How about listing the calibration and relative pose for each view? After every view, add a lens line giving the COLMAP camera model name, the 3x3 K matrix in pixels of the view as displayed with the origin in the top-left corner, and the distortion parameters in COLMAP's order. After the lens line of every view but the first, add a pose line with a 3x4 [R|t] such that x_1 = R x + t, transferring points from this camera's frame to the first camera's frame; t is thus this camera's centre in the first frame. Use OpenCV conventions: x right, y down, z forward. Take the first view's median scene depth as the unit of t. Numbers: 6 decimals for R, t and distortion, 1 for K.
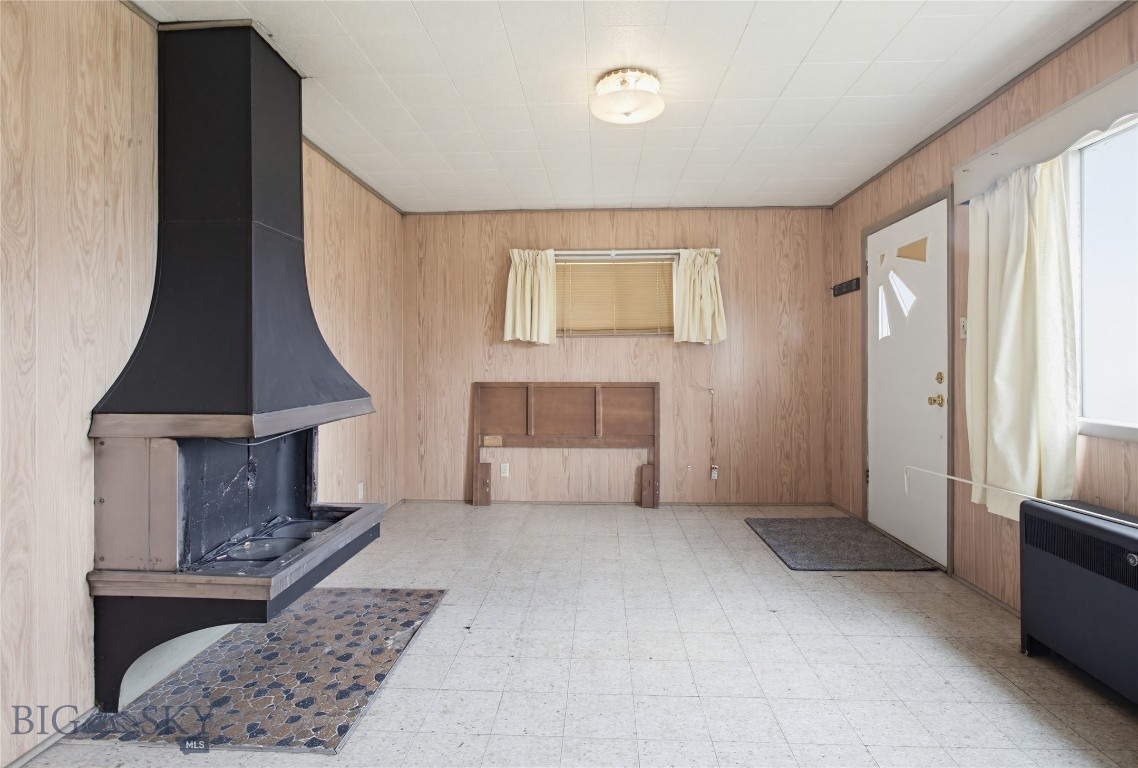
lens RADIAL K [[564.0, 0, 568.8], [0, 564.0, 374.7], [0, 0, 1]] dist [0.000314, 0.000096]
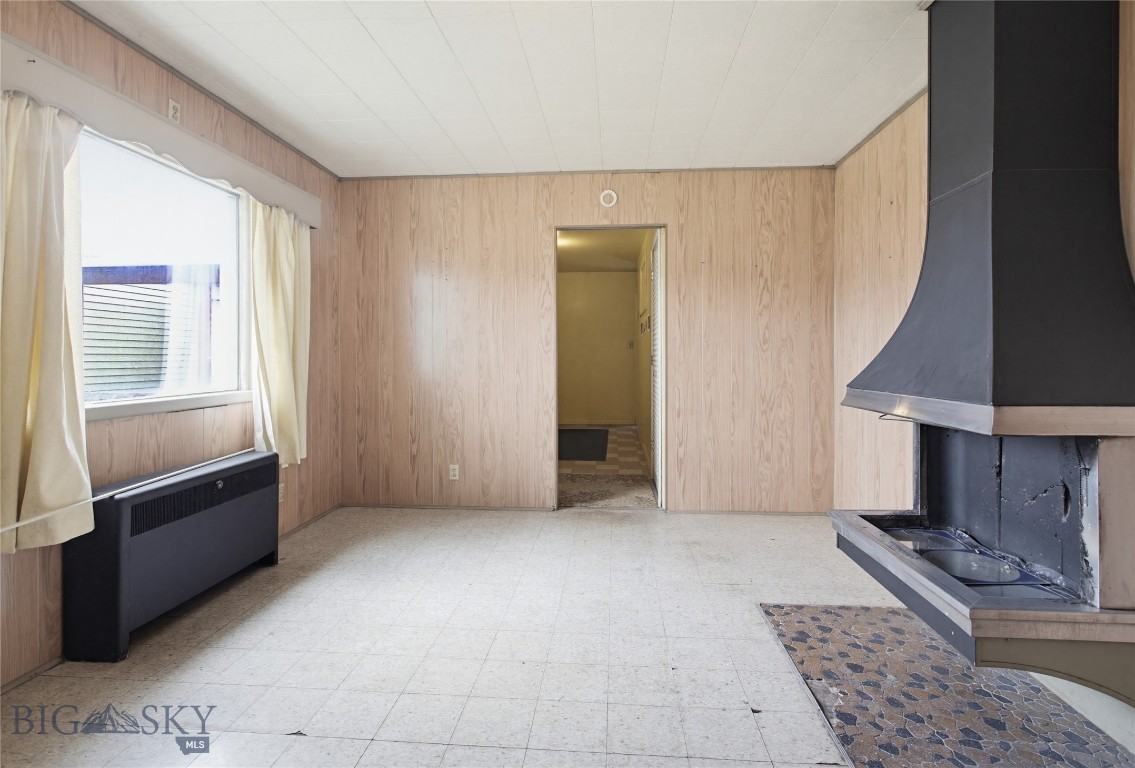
lens RADIAL K [[562.5, 0, 566.6], [0, 562.5, 352.4], [0, 0, 1]] dist [0.000314, 0.000096]
pose [[-0.999659, 0.001144, 0.026088, 0.047765], [0.001395, 0.999953, 0.009599, -0.020967], [-0.026075, 0.009632, -0.999614, 1.897872]]
